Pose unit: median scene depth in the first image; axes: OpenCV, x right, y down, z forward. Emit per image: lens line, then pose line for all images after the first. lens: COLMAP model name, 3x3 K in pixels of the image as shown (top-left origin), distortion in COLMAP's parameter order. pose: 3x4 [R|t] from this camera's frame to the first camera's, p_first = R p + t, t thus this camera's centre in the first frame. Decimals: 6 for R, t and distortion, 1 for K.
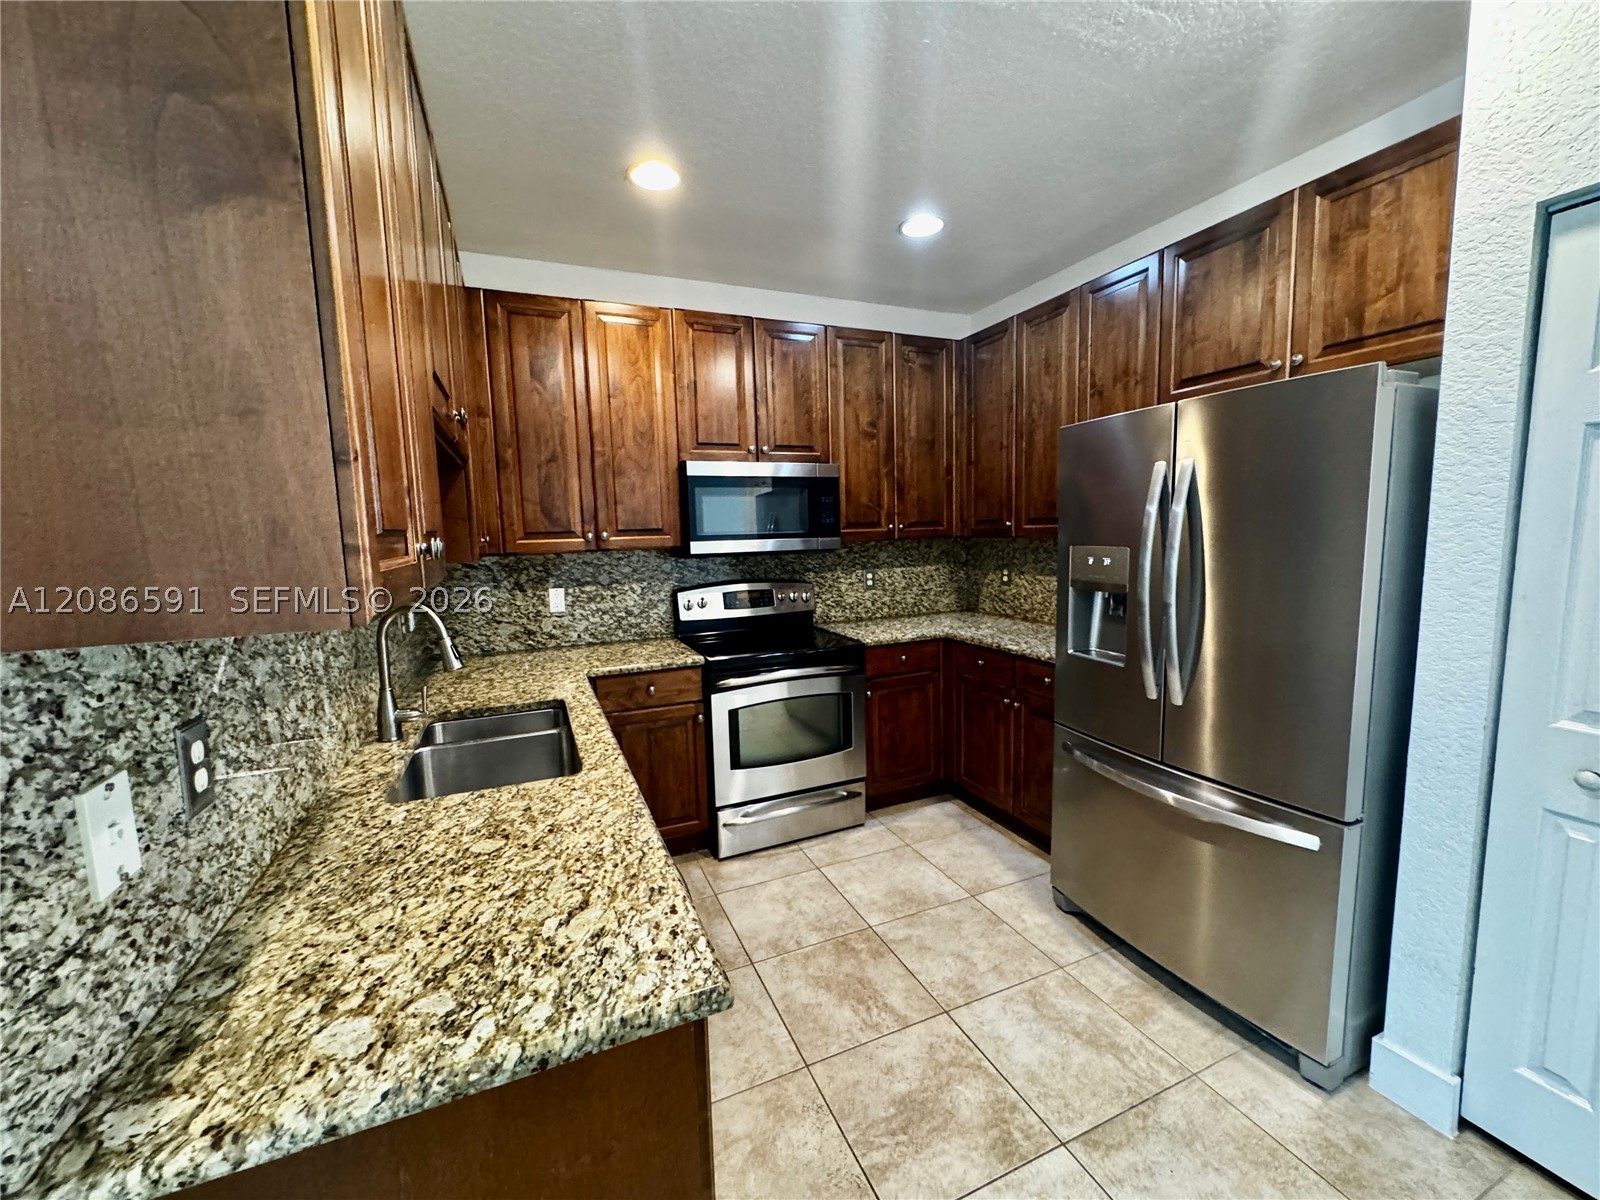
lens RADIAL K [[638.8, 0, 799.2], [0, 638.8, 598.4], [0, 0, 1]] dist [-0.003606, 0.000768]
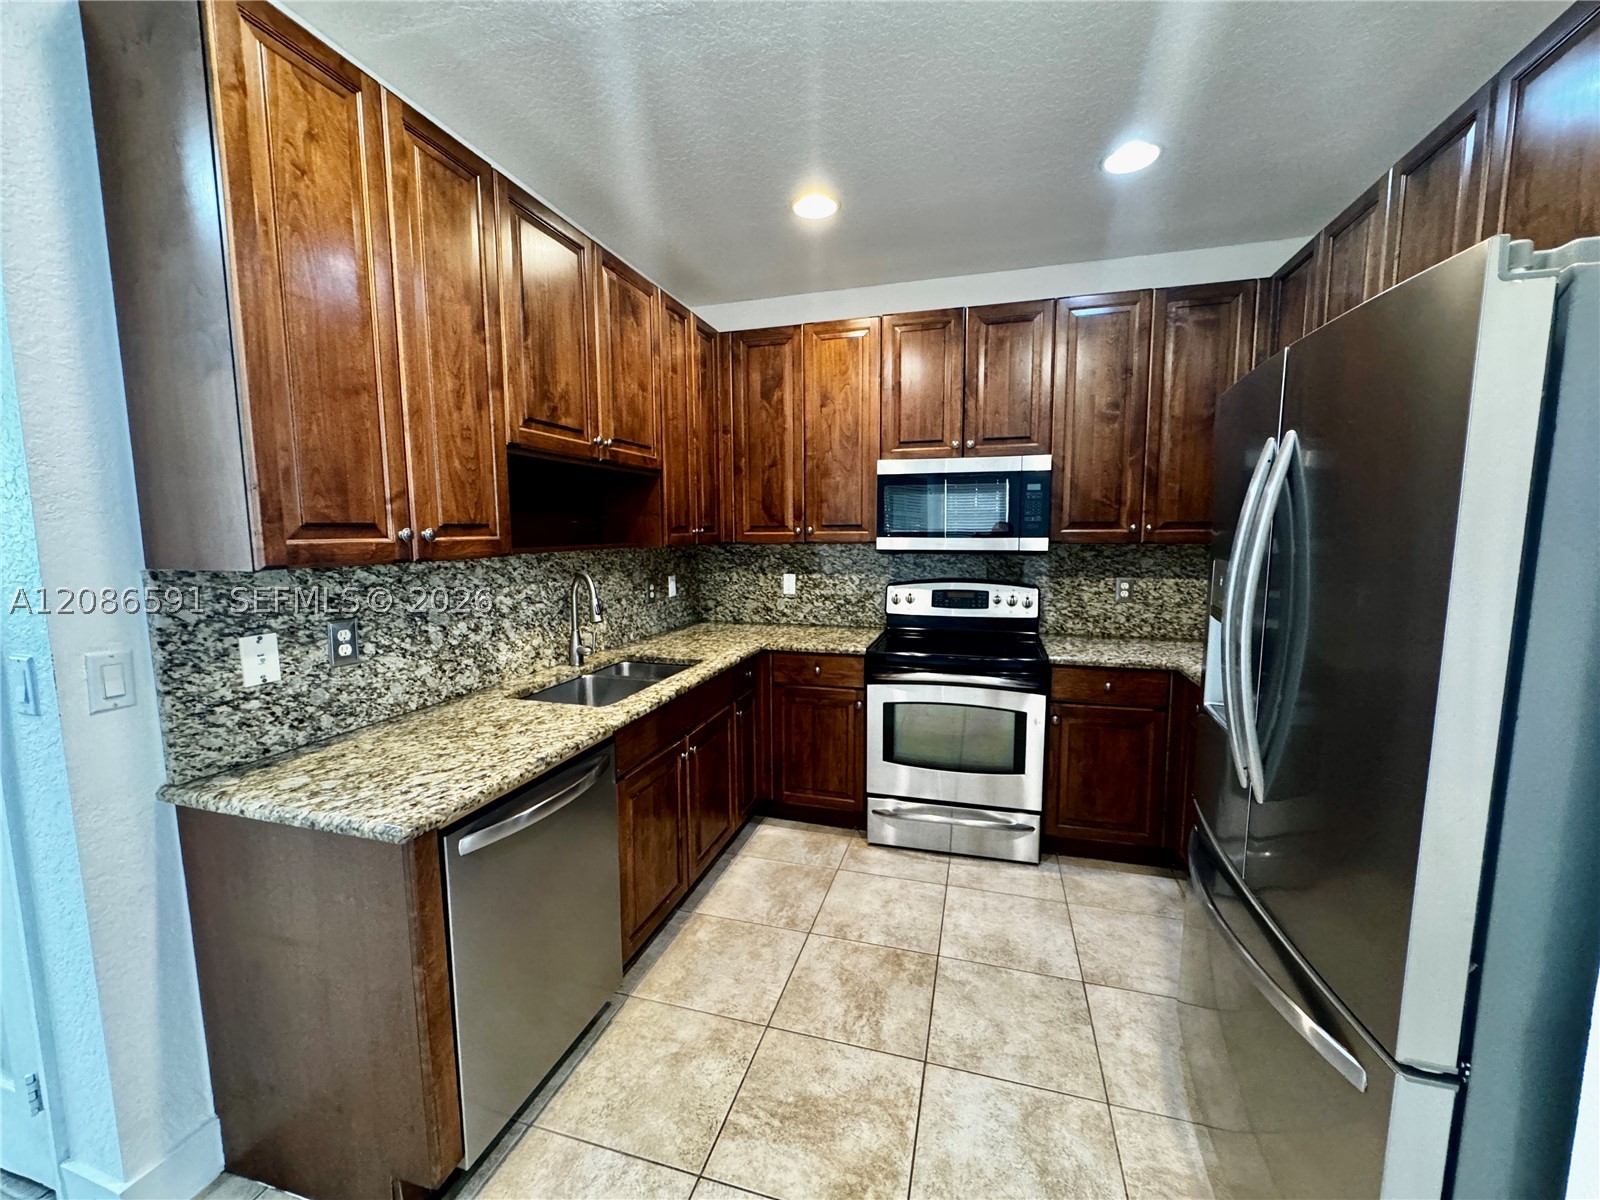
lens RADIAL K [[638.8, 0, 799.4], [0, 638.8, 597.9], [0, 0, 1]] dist [-0.003606, 0.000768]
pose [[0.768586, 0.090481, -0.633316, 0.438127], [-0.085332, 0.995601, 0.038682, -0.021759], [0.634030, 0.024312, 0.772926, 0.120646]]
